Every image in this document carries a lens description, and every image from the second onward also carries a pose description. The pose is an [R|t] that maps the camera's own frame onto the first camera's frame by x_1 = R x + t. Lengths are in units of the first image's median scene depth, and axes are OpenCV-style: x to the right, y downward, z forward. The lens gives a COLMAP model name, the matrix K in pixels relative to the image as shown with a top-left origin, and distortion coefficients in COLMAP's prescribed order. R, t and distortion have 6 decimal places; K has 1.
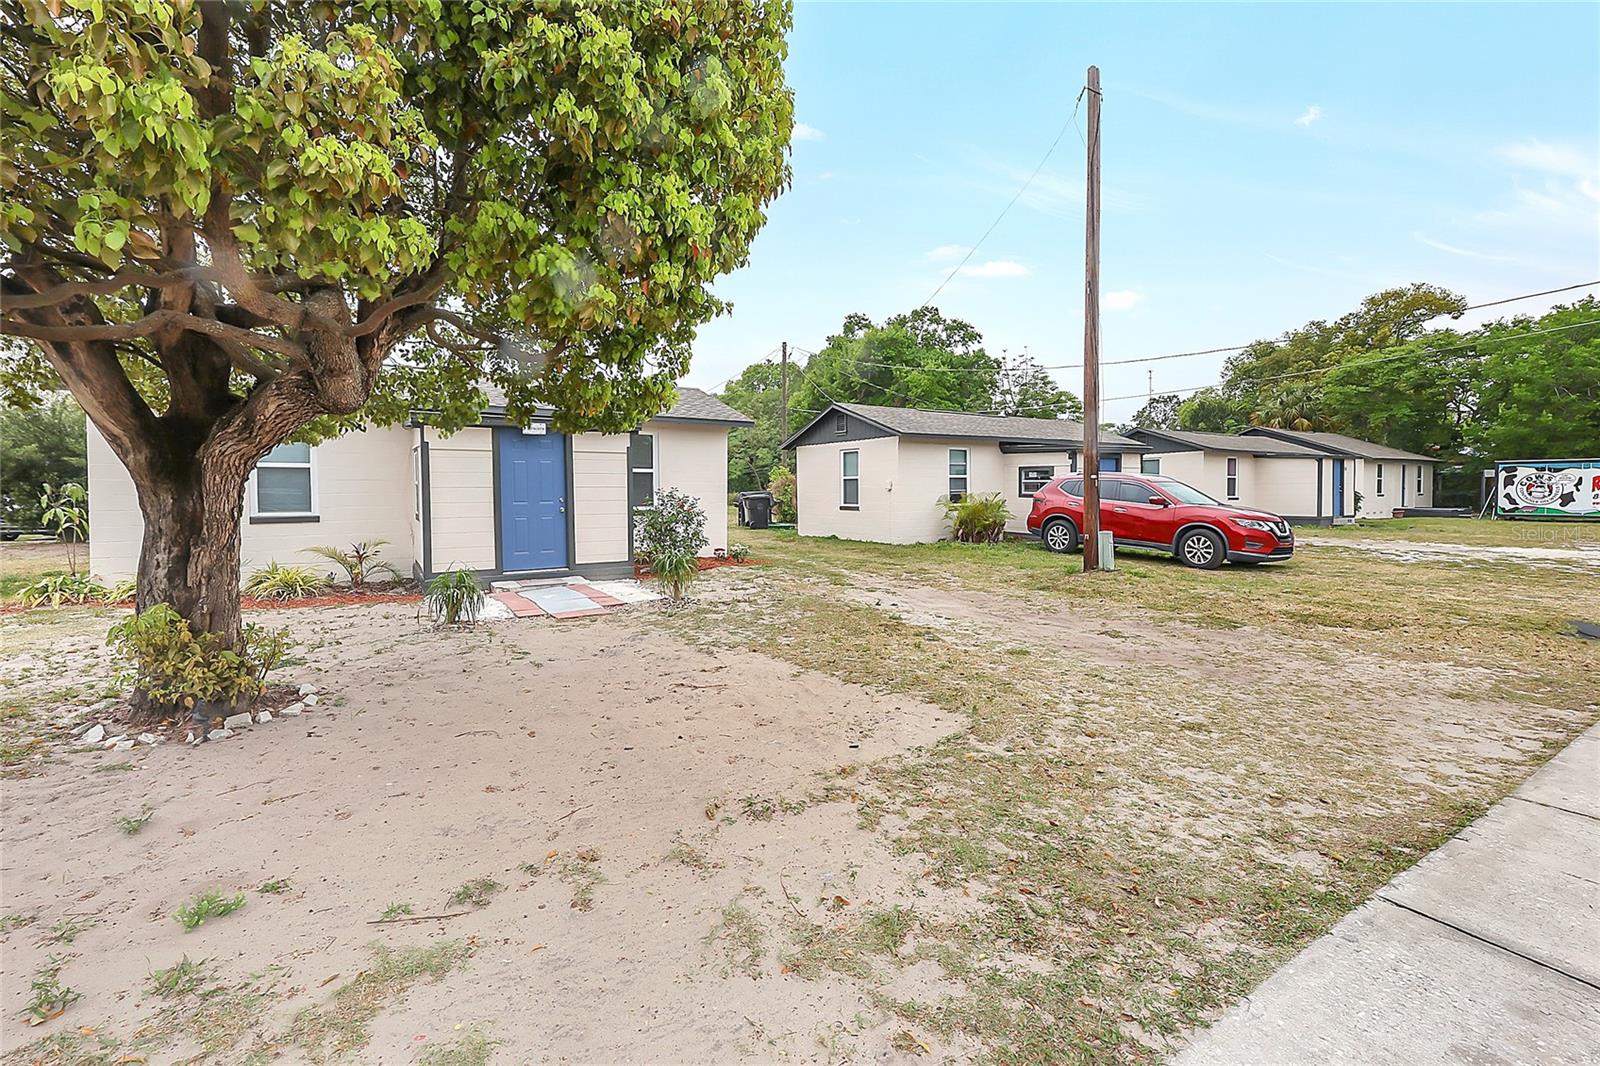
lens RADIAL K [[635.6, 0, 766.9], [0, 635.6, 516.8], [0, 0, 1]] dist [0.002599, -0.001366]
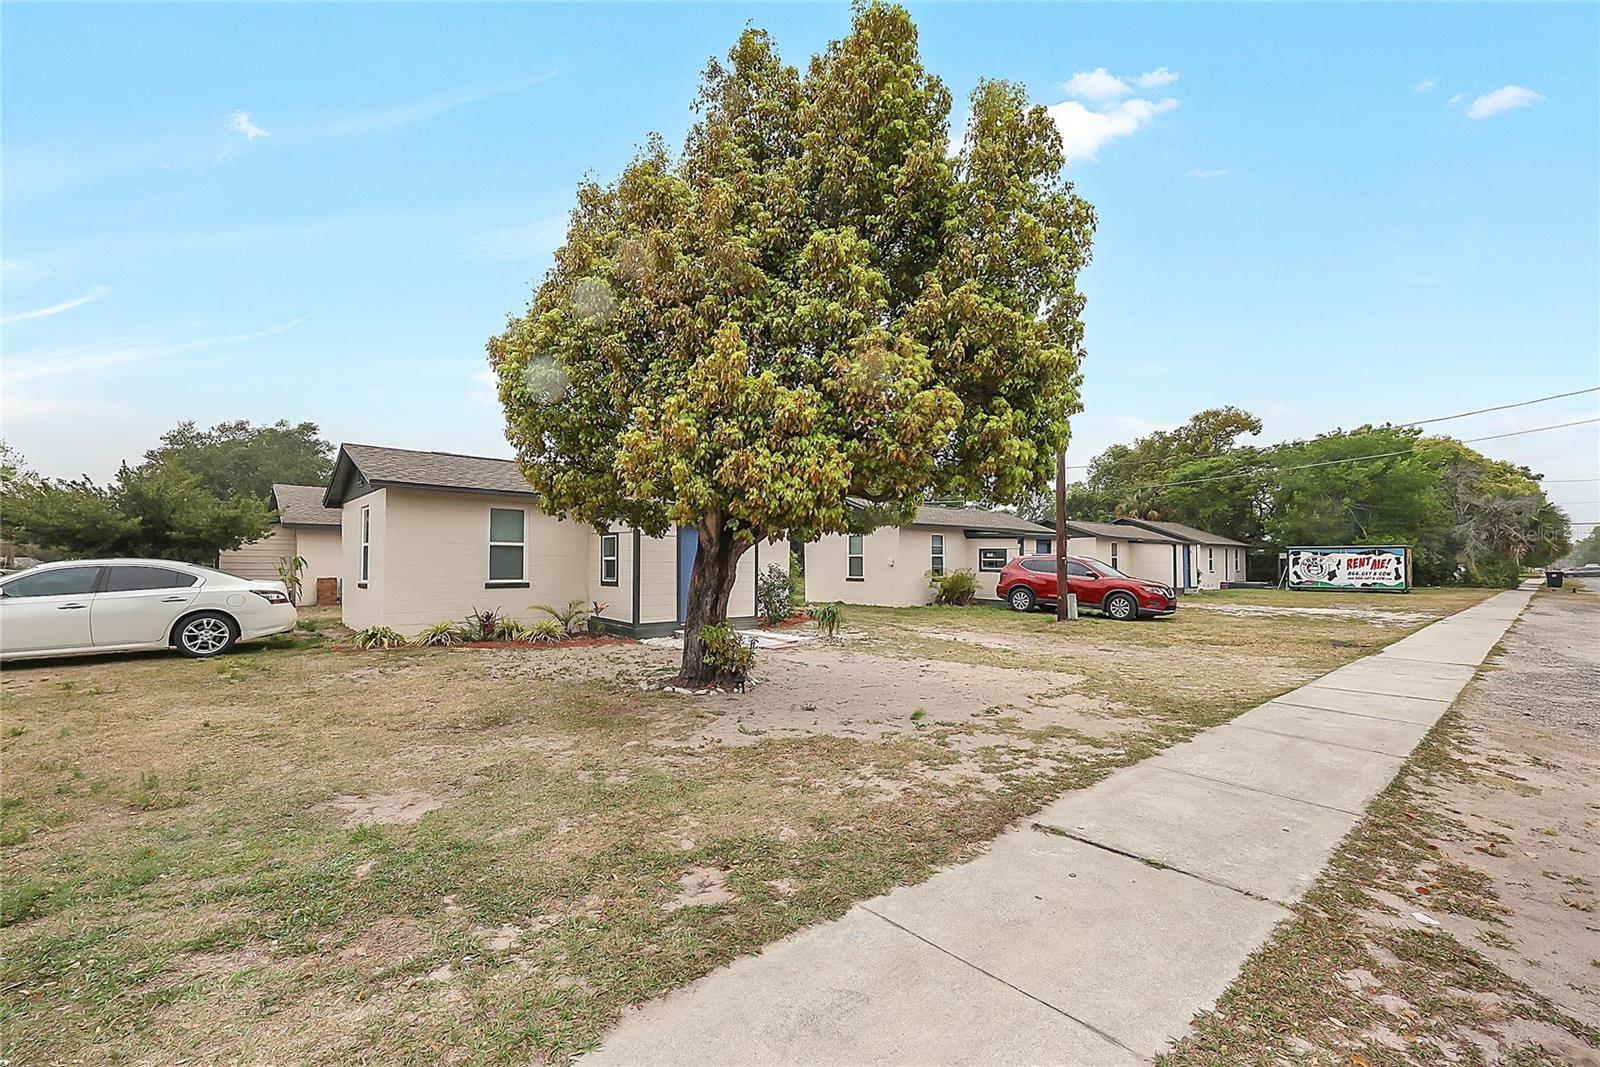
lens RADIAL K [[635.6, 0, 769.0], [0, 635.6, 558.7], [0, 0, 1]] dist [0.002599, -0.001366]
pose [[0.985461, 0.007400, 0.169740, -0.177034], [0.001626, 0.998595, -0.052974, 0.007429], [-0.169894, 0.052480, 0.984064, -0.149971]]
